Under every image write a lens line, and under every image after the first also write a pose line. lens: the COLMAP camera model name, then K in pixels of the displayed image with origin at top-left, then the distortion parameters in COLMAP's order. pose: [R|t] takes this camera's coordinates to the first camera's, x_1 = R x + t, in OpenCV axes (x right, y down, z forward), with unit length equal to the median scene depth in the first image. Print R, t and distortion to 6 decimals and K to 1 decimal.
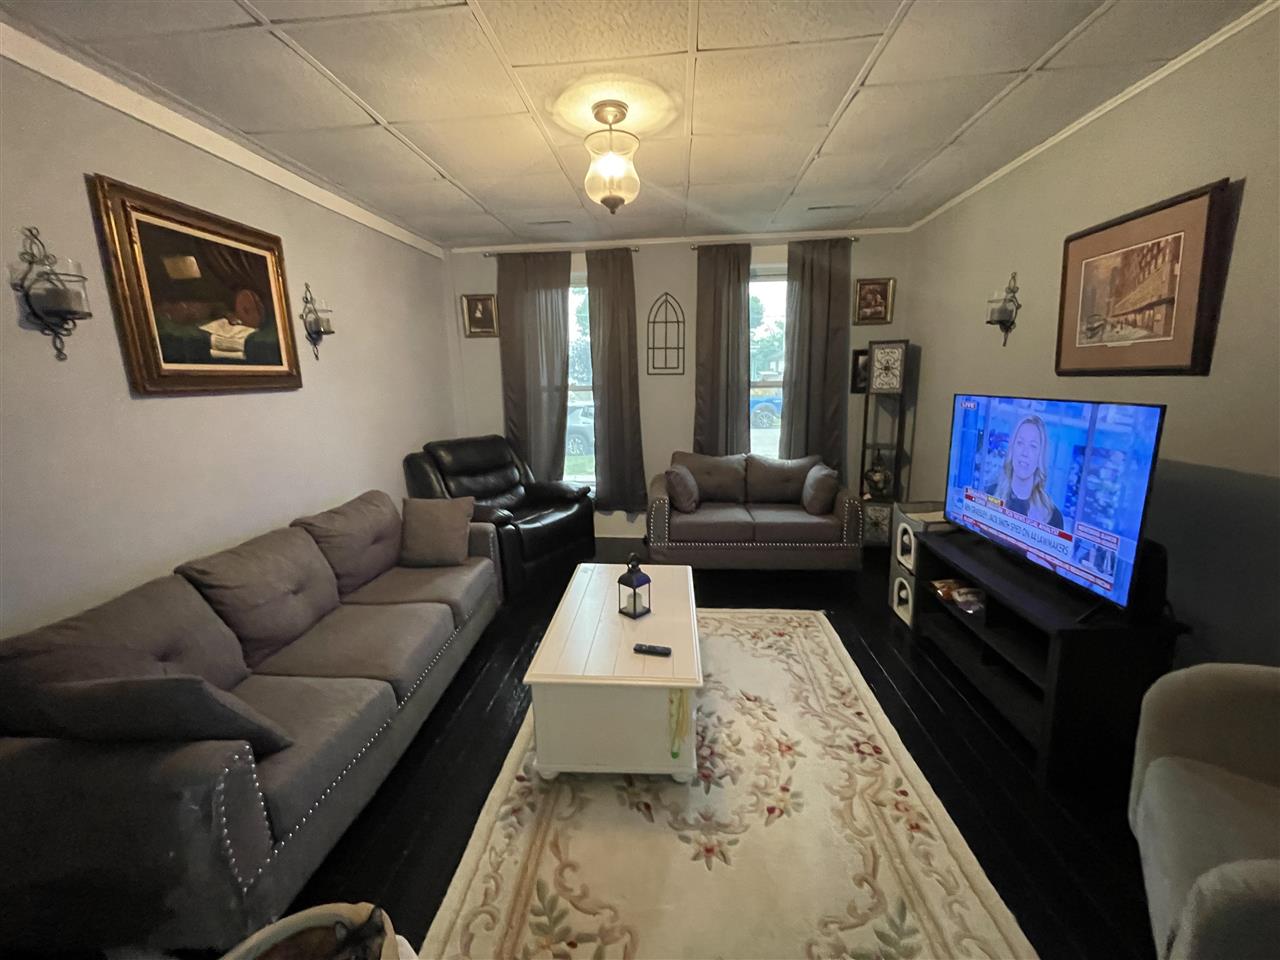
lens RADIAL K [[519.8, 0, 639.8], [0, 519.8, 474.1], [0, 0, 1]] dist [0.001755, 0.001137]
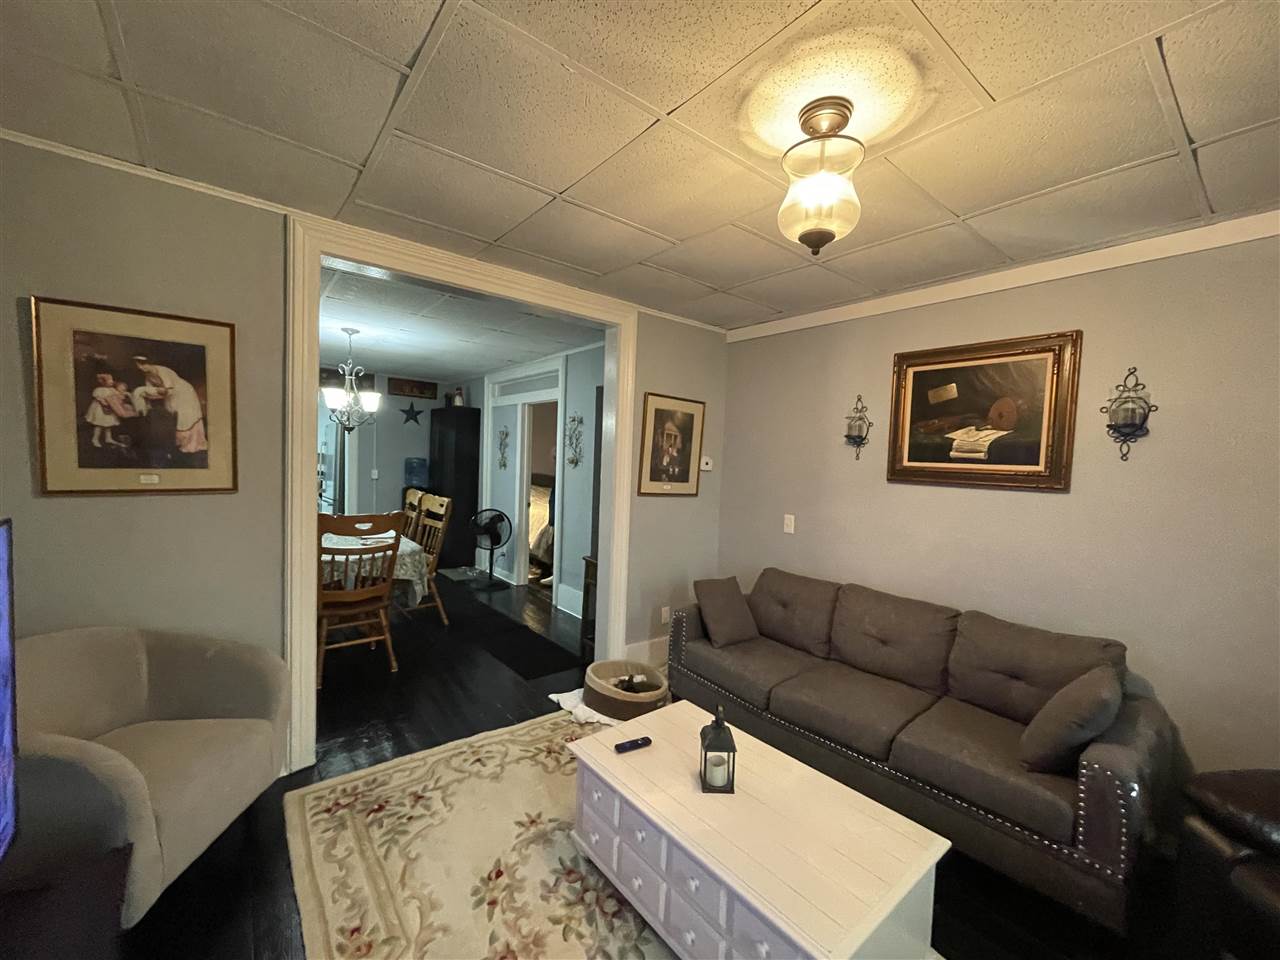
lens RADIAL K [[519.8, 0, 638.3], [0, 519.8, 483.0], [0, 0, 1]] dist [0.001755, 0.001137]
pose [[-0.732274, 0.028922, -0.680396, 0.667041], [-0.150093, 0.967676, 0.202671, -0.341776], [0.664264, 0.250533, -0.704263, 1.559044]]
